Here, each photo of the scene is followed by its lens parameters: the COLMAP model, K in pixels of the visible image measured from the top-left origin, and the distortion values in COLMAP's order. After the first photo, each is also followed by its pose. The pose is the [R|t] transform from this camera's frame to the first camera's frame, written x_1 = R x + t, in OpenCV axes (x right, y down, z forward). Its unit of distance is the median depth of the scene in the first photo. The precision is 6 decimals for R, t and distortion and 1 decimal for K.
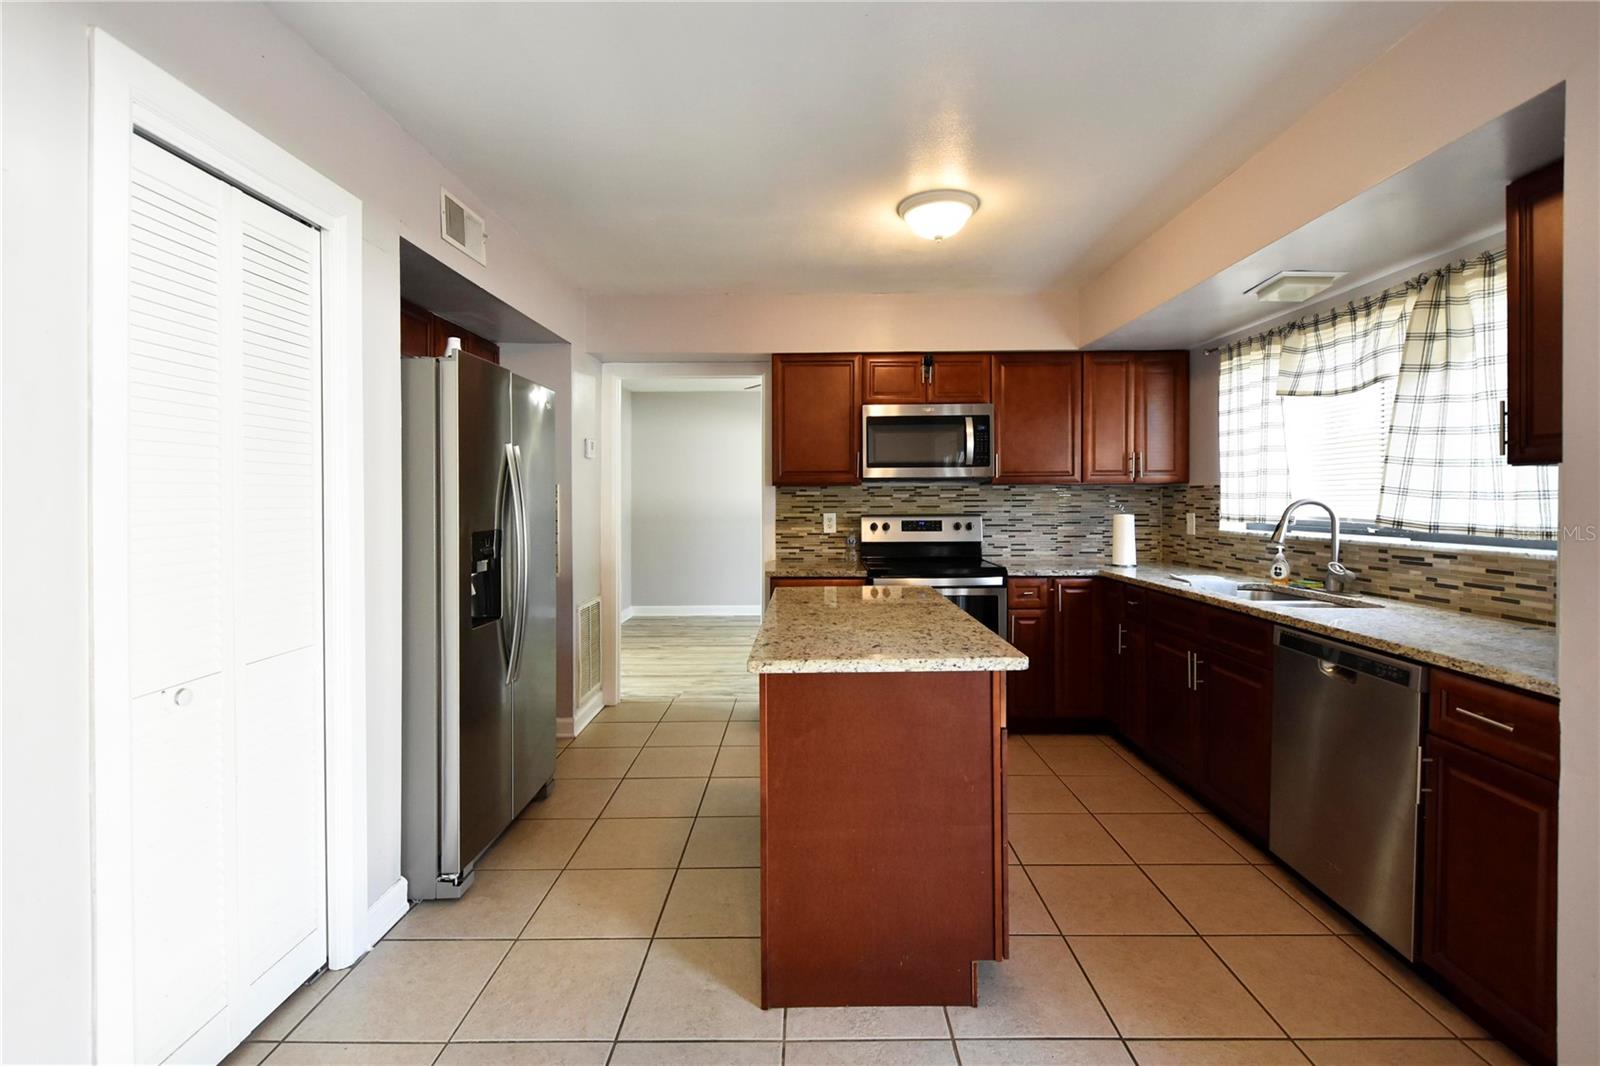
lens RADIAL K [[764.9, 0, 819.7], [0, 764.9, 495.7], [0, 0, 1]] dist [0.000075, -0.000047]
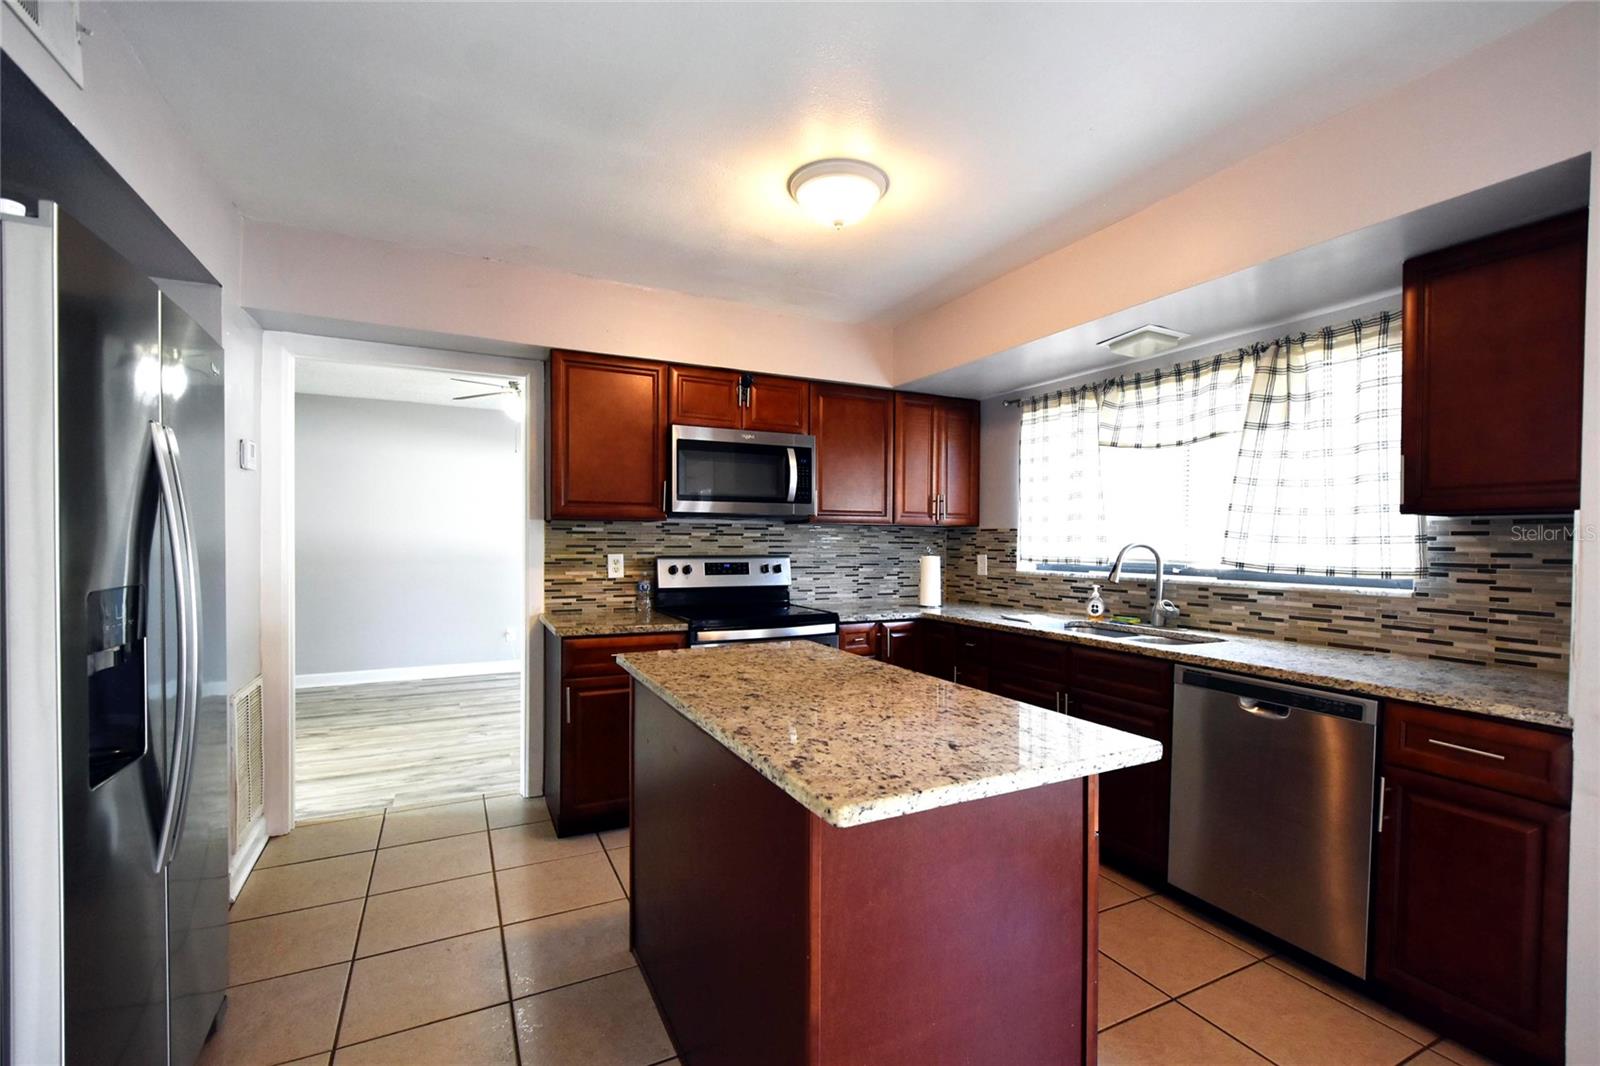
lens RADIAL K [[718.2, 0, 862.0], [0, 718.2, 550.9], [0, 0, 1]] dist [0.001823, -0.000263]
pose [[0.876238, 0.004420, 0.481858, -0.147826], [-0.013334, 0.999797, 0.015075, 0.004954], [-0.481694, -0.019634, 0.876120, 0.222739]]
